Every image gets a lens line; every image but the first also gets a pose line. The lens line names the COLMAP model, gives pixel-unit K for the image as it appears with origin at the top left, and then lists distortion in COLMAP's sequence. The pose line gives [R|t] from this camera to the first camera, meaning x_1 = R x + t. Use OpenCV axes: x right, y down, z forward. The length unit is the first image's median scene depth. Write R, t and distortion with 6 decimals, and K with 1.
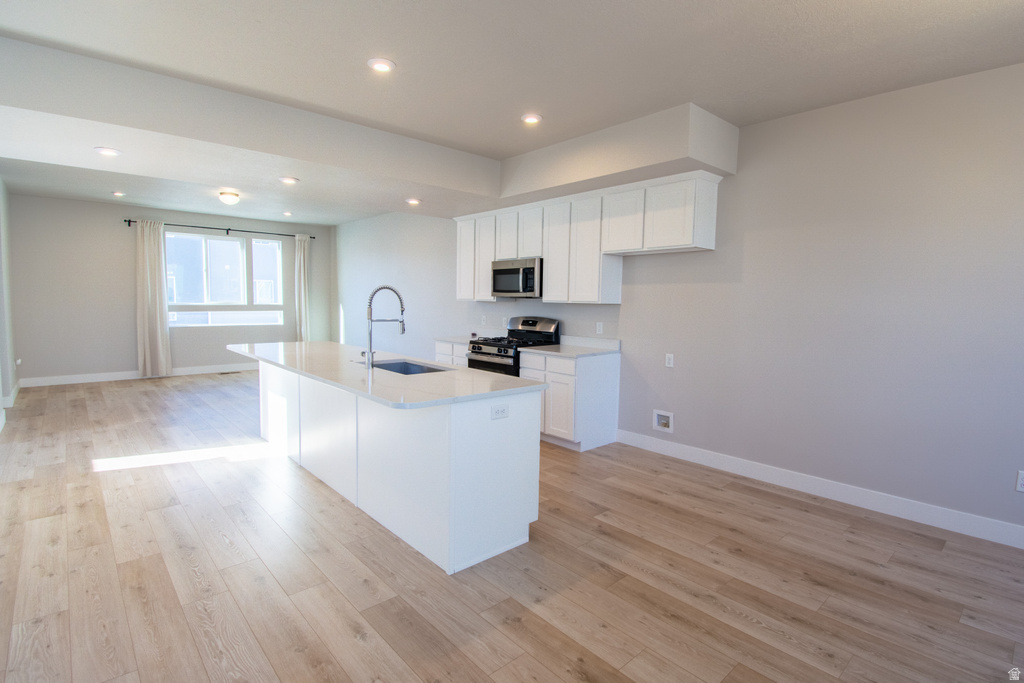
lens RADIAL K [[492.6, 0, 509.8], [0, 492.6, 337.9], [0, 0, 1]] dist [0.016813, -0.024869]
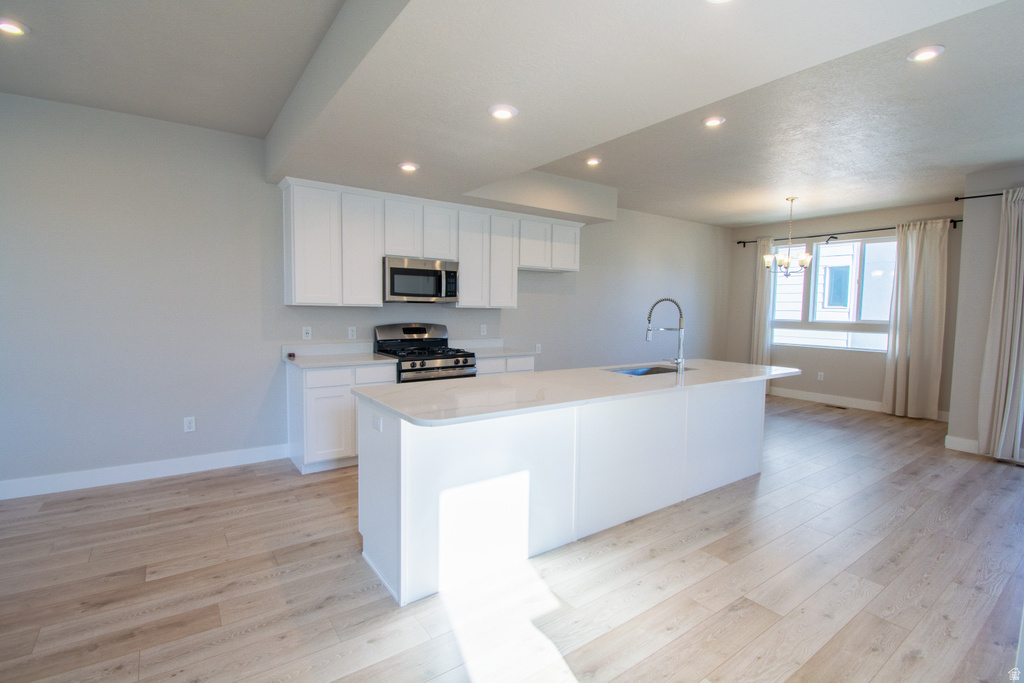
lens RADIAL K [[479.2, 0, 515.8], [0, 479.2, 339.6], [0, 0, 1]] dist [0.007531, -0.021208]
pose [[0.107074, -0.081969, 0.990866, -0.851575], [0.063441, 0.995128, 0.075466, -0.071768], [-0.992225, 0.054781, 0.111753, 0.765349]]
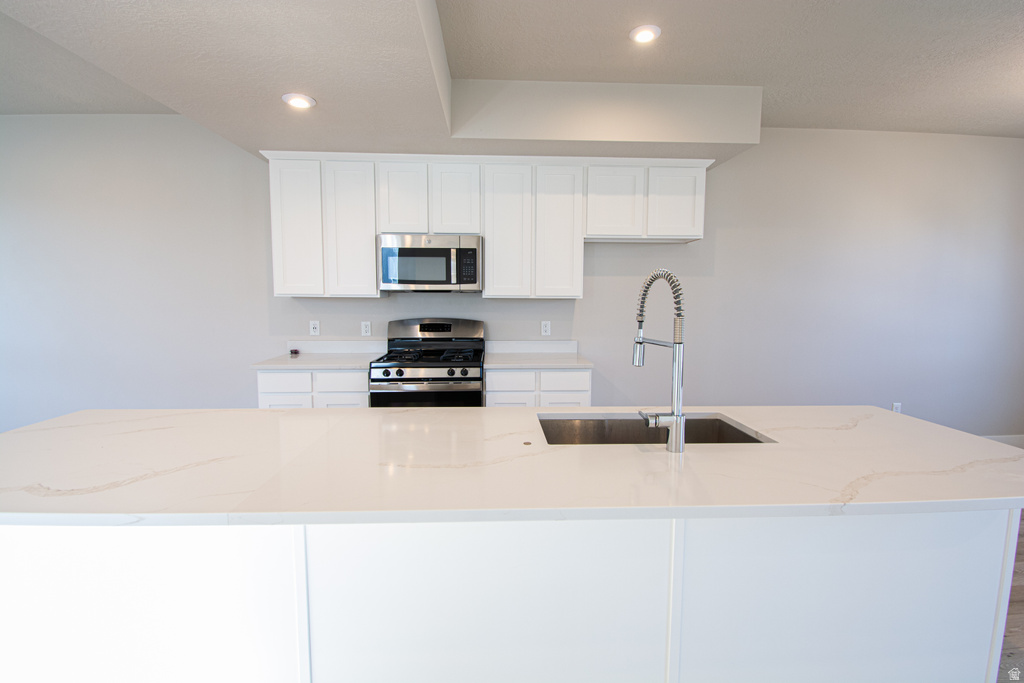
lens RADIAL K [[476.2, 0, 512.0], [0, 476.2, 341.5], [0, 0, 1]] dist [-0.002214, -0.000166]
pose [[0.632622, -0.085949, 0.769677, -0.442167], [0.064691, 0.996214, 0.058075, -0.045305], [-0.771754, 0.013052, 0.635787, 0.512639]]
